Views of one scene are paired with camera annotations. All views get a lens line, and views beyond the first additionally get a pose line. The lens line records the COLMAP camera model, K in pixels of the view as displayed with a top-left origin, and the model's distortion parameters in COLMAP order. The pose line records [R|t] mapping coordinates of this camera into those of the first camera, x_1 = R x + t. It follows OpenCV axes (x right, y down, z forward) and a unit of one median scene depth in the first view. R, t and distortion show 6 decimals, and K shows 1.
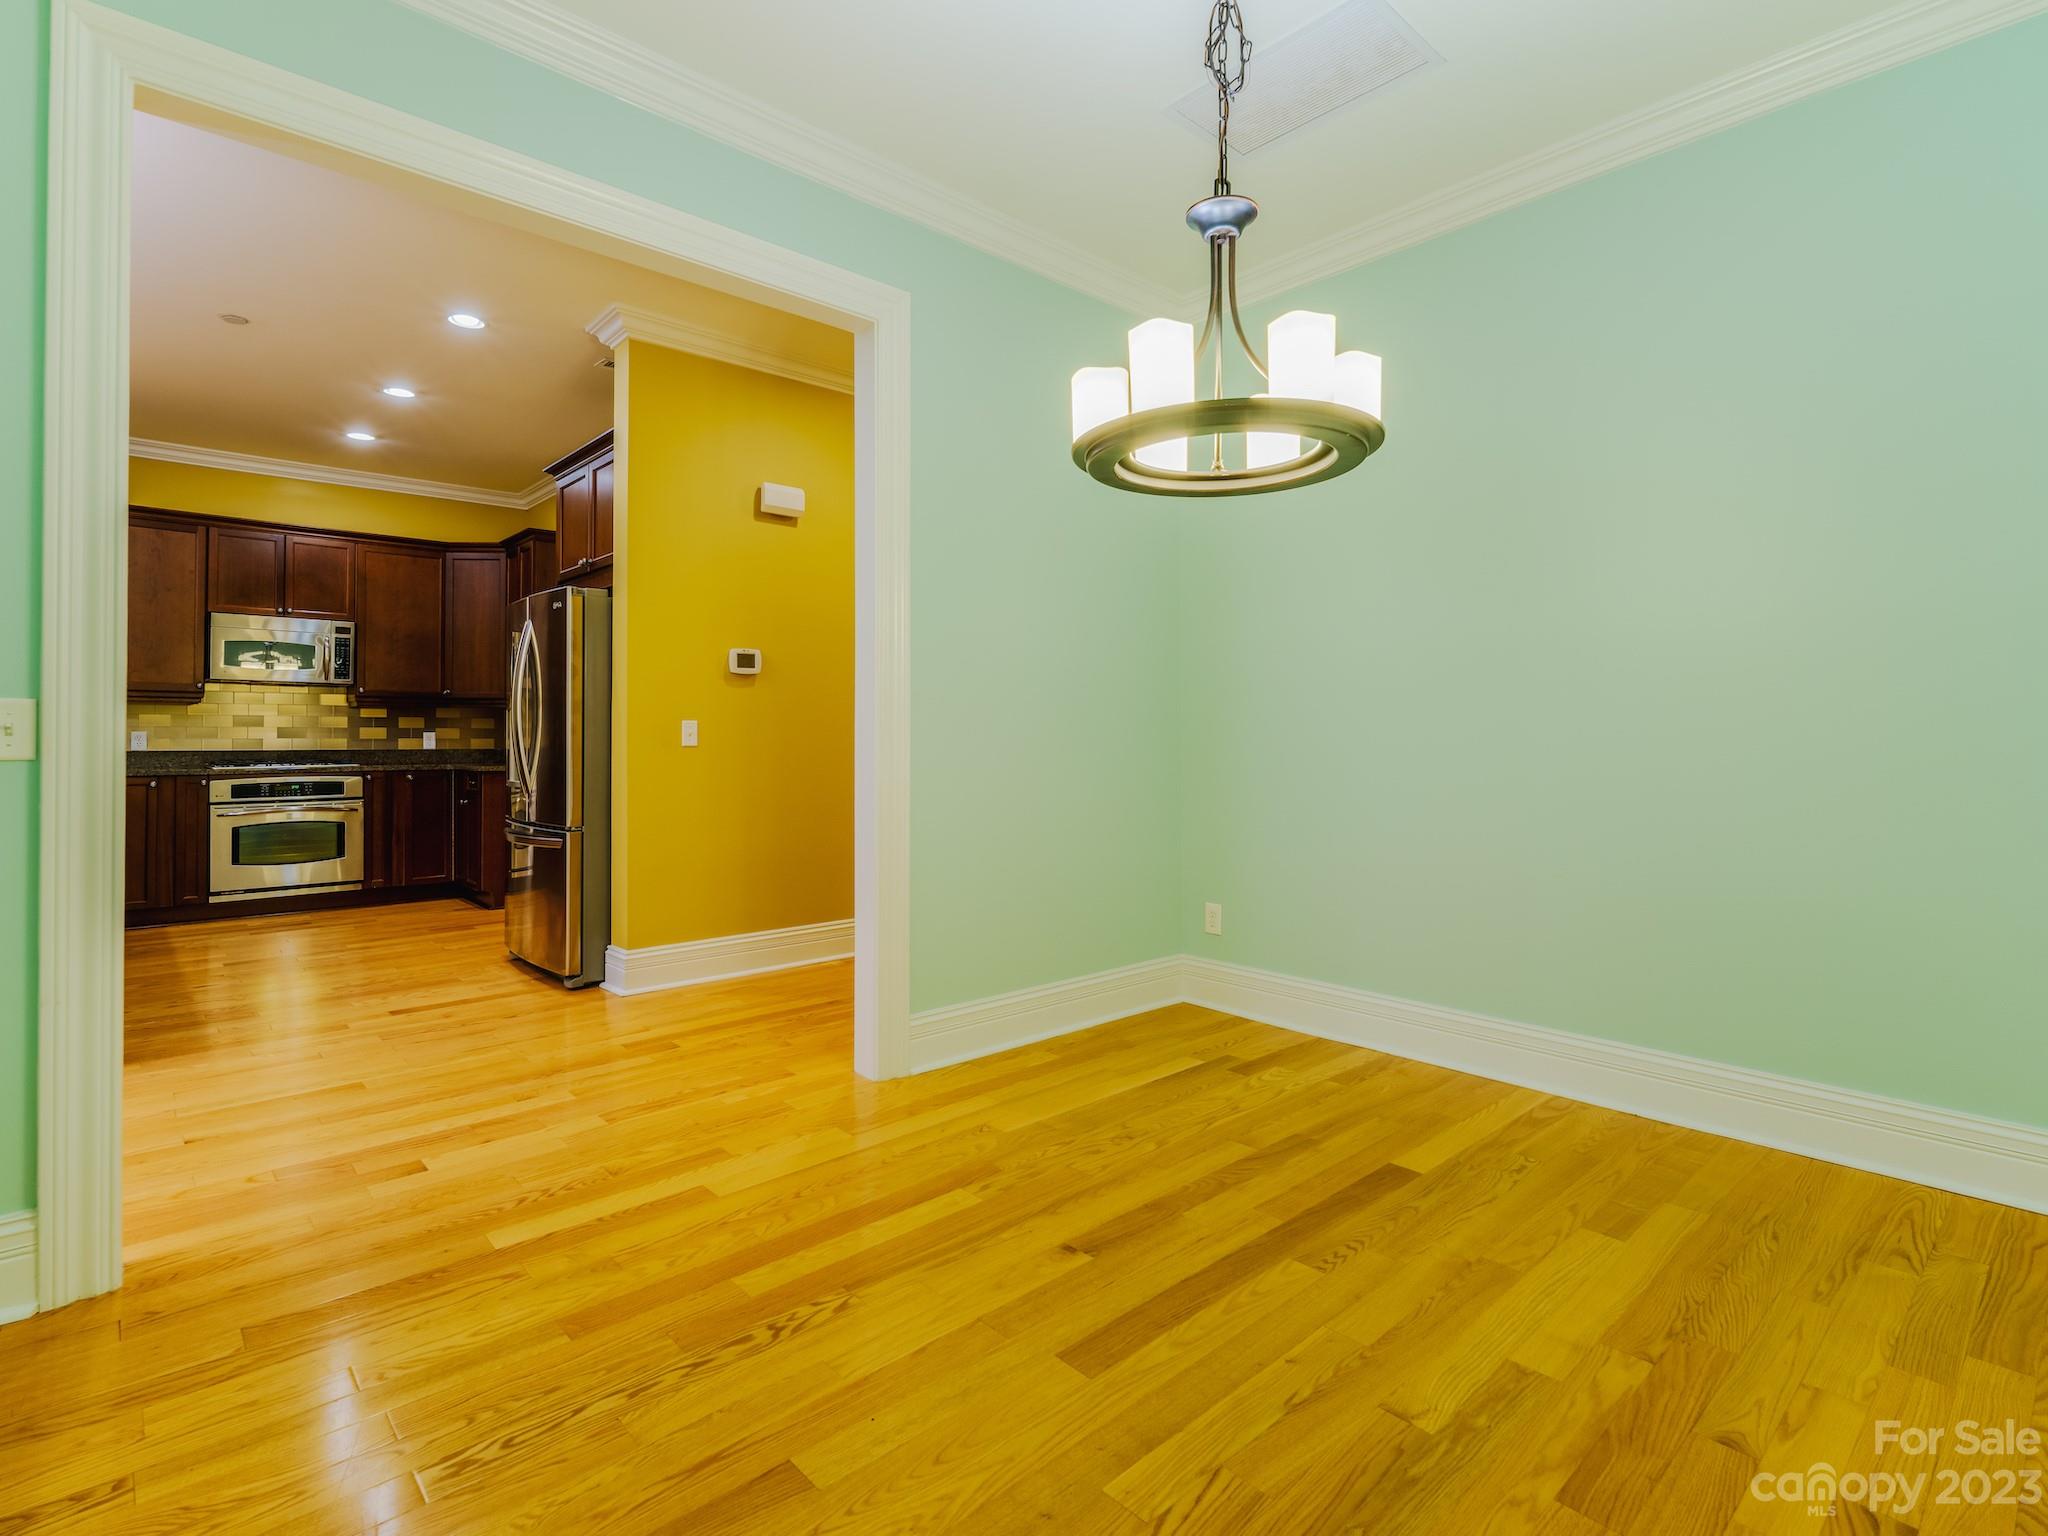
lens RADIAL K [[980.0, 0, 1034.1], [0, 980.0, 730.7], [0, 0, 1]] dist [-0.001195, -0.000448]
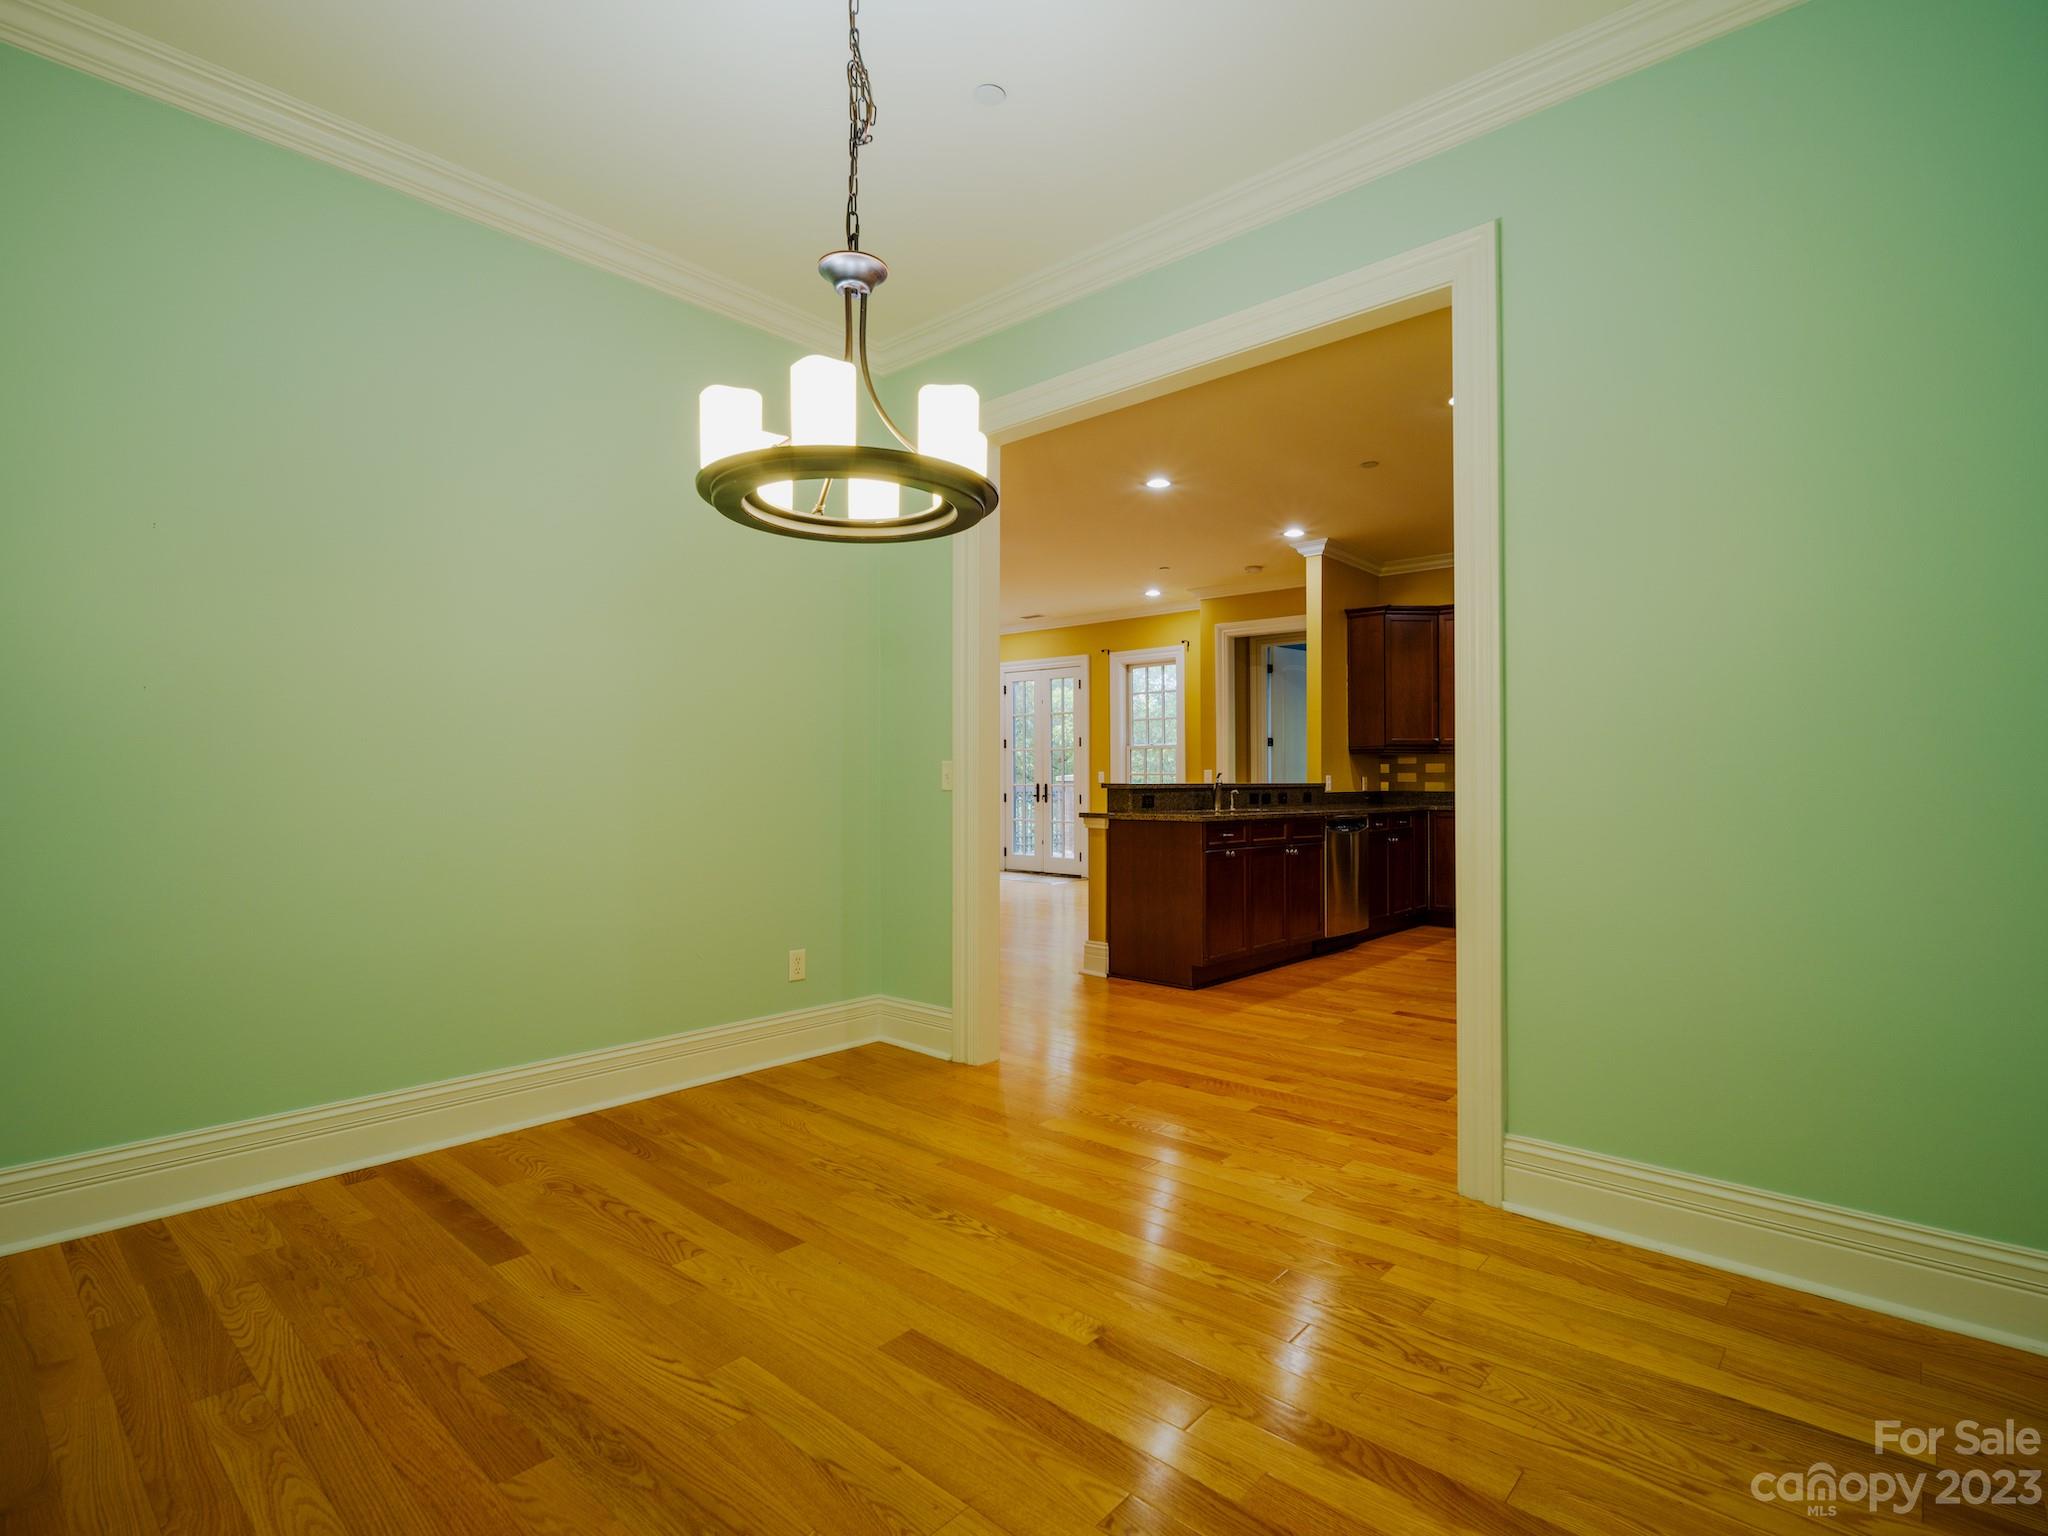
lens RADIAL K [[981.3, 0, 1024.0], [0, 981.3, 768.0], [0, 0, 1]] dist [0.001007, -0.000162]
pose [[0.124007, -0.013921, -0.992184, 0.299836], [0.007494, 0.999886, -0.013092, 0.002433], [0.992253, -0.005812, 0.124097, 0.255462]]
